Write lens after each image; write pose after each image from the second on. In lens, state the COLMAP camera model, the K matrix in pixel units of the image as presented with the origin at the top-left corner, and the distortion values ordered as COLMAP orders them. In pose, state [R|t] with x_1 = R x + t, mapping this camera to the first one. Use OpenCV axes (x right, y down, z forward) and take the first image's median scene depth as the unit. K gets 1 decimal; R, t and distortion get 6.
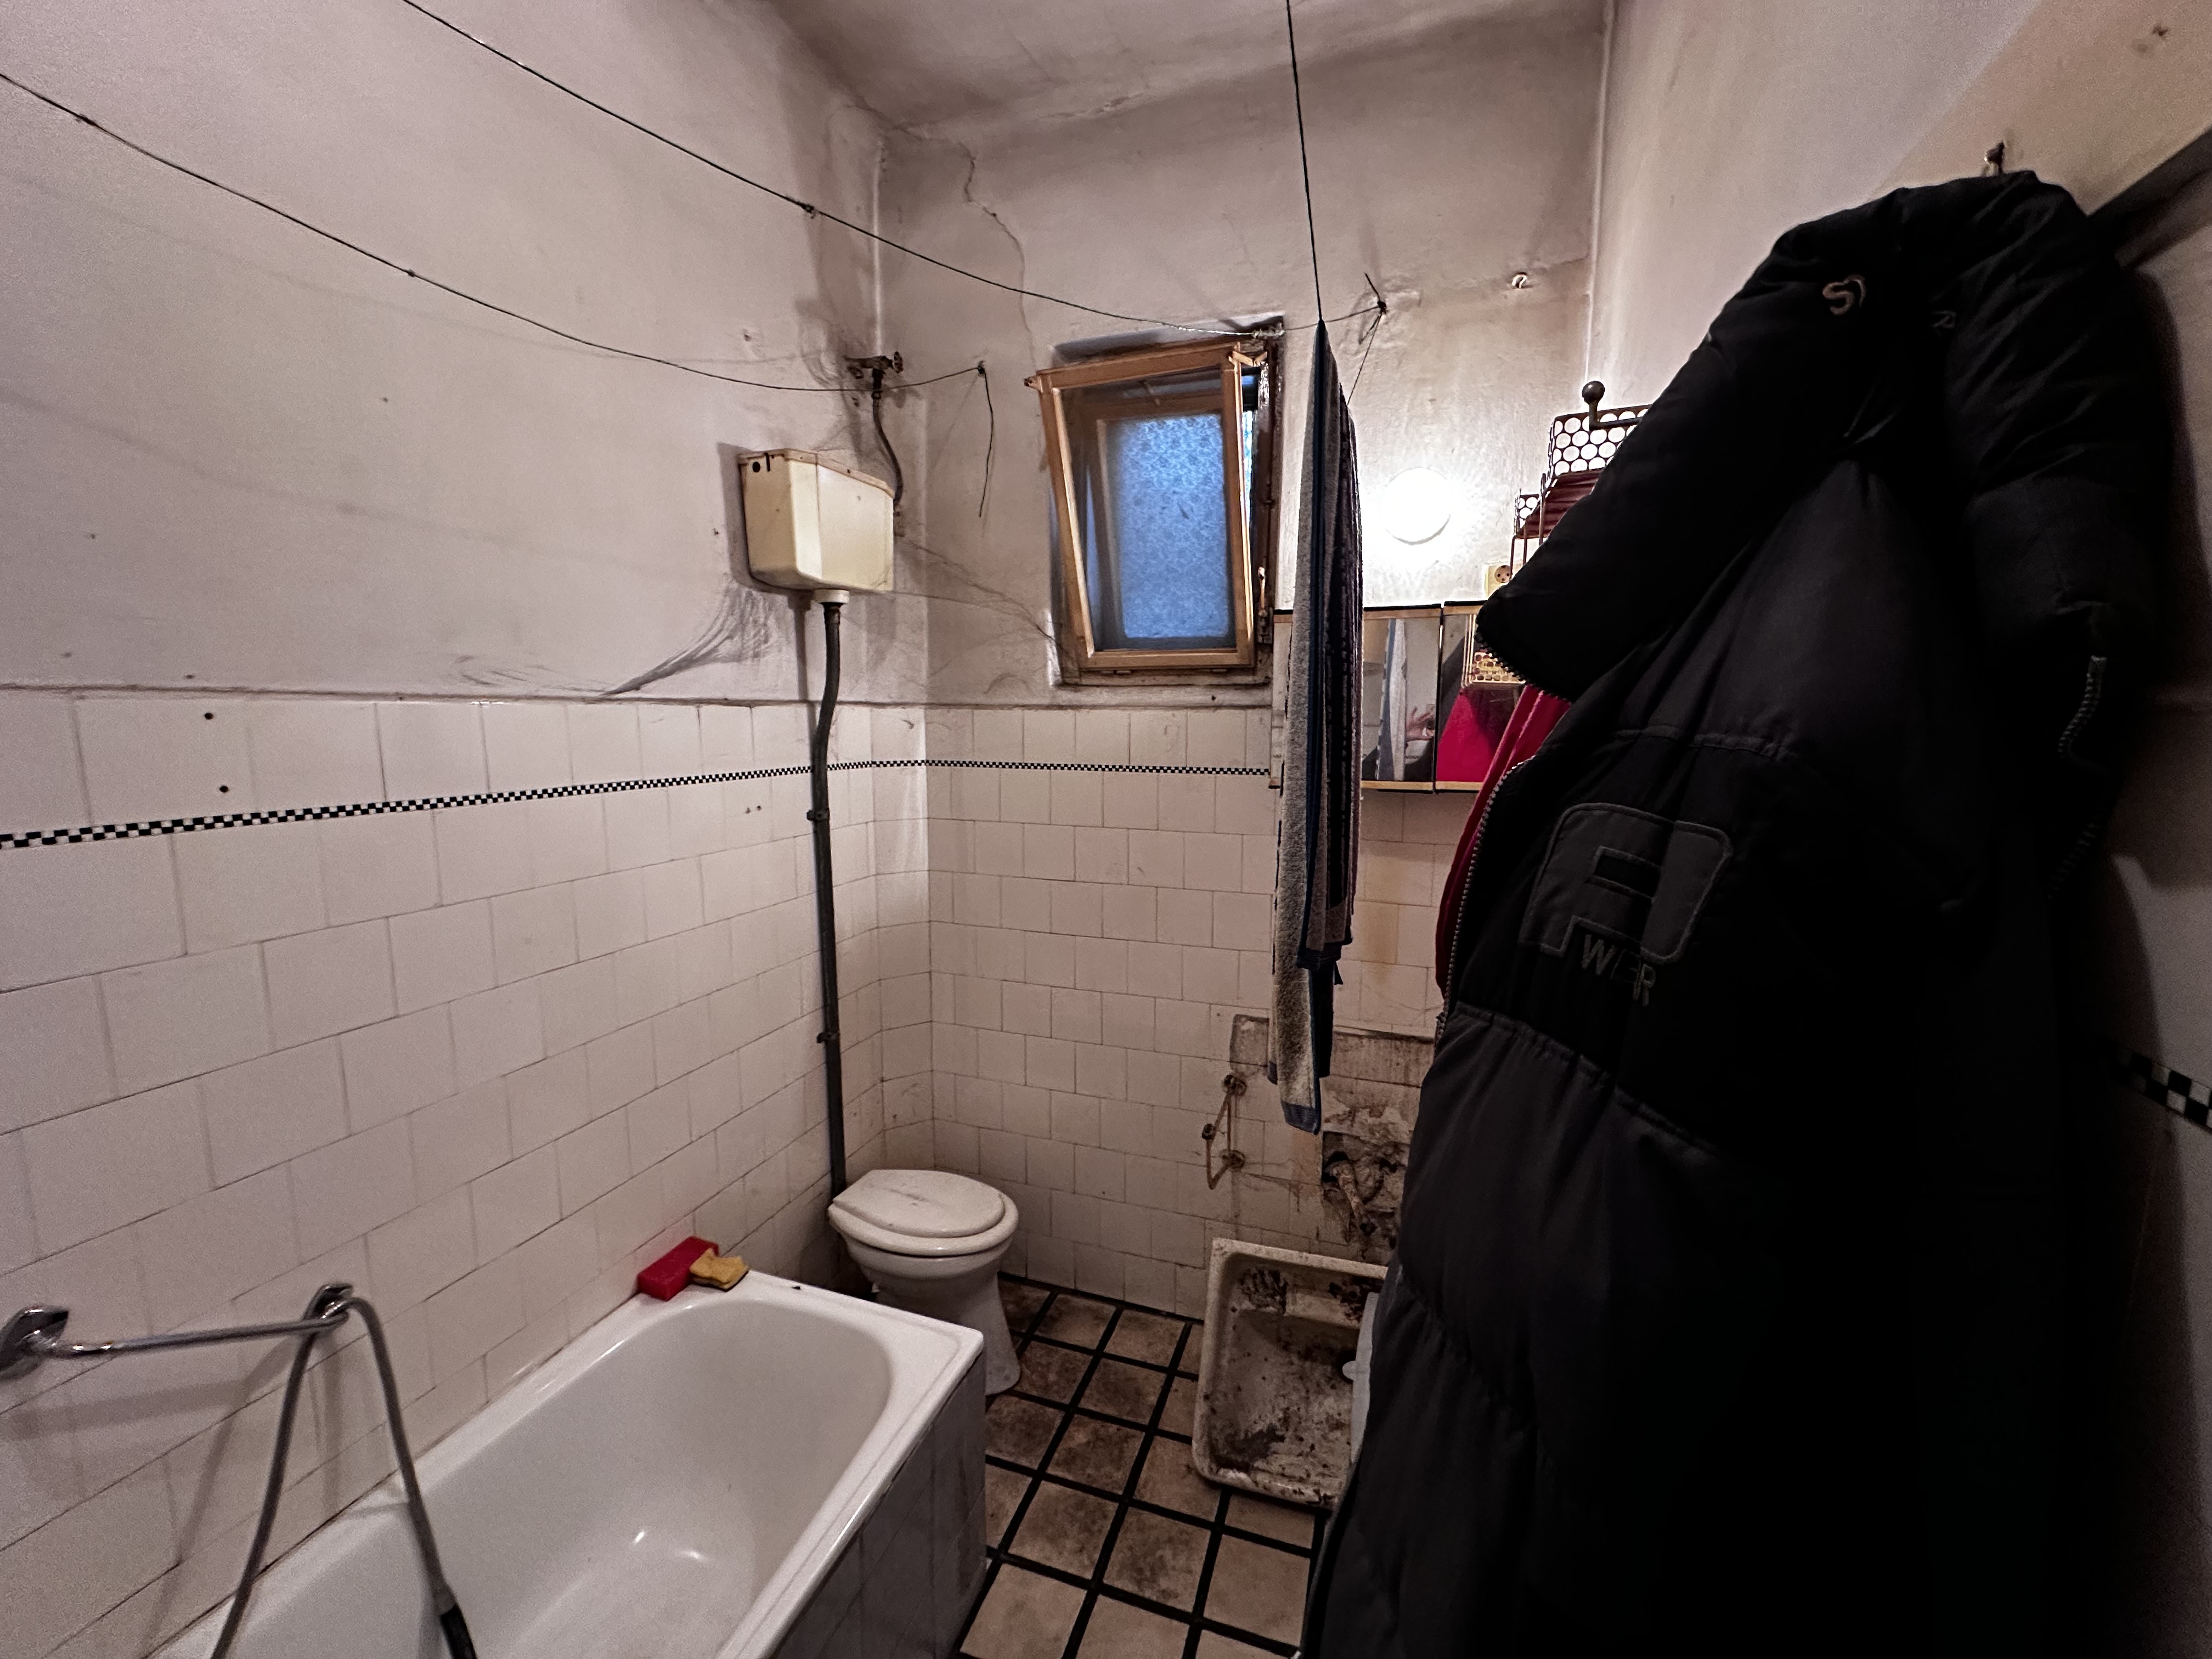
lens RADIAL K [[878.0, 0, 1109.2], [0, 878.0, 828.1], [0, 0, 1]] dist [-0.001528, 0.000550]
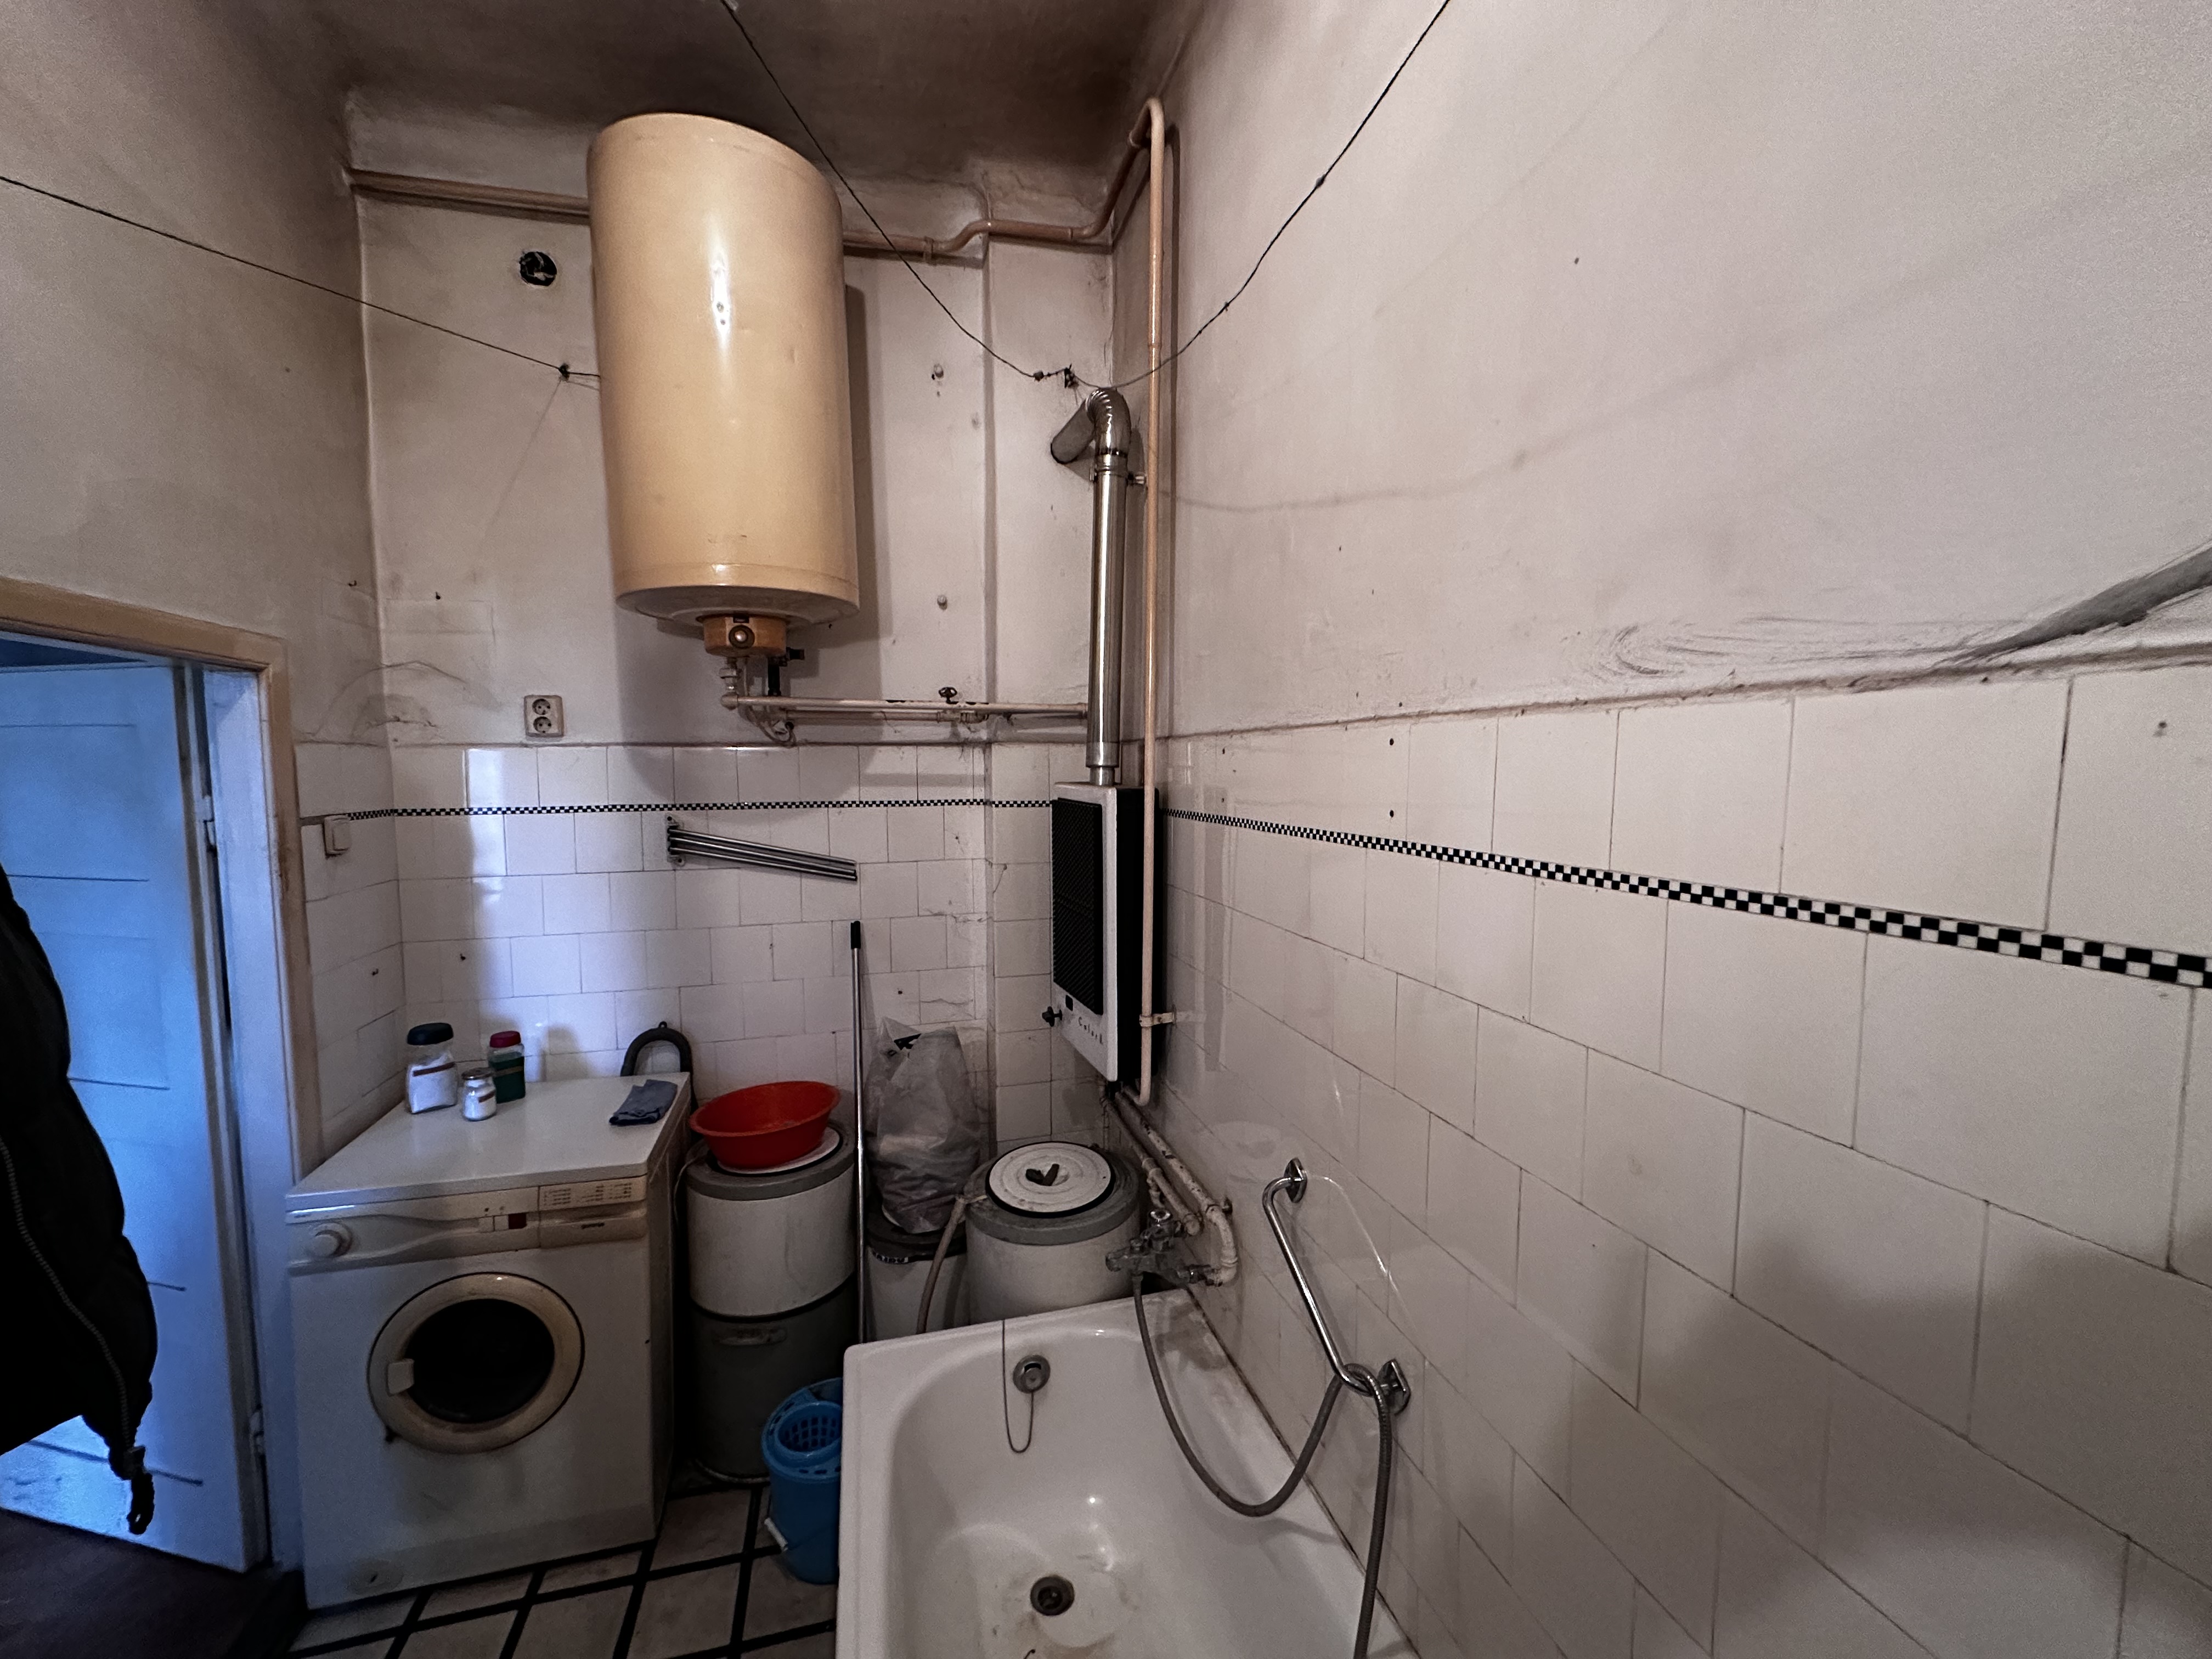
lens RADIAL K [[878.0, 0, 1097.7], [0, 878.0, 828.1], [0, 0, 1]] dist [-0.001528, 0.000550]
pose [[-0.829523, 0.043954, -0.556740, -0.132144], [-0.067824, 0.981590, 0.178551, -0.153083], [0.554338, 0.185872, -0.811271, 1.345158]]
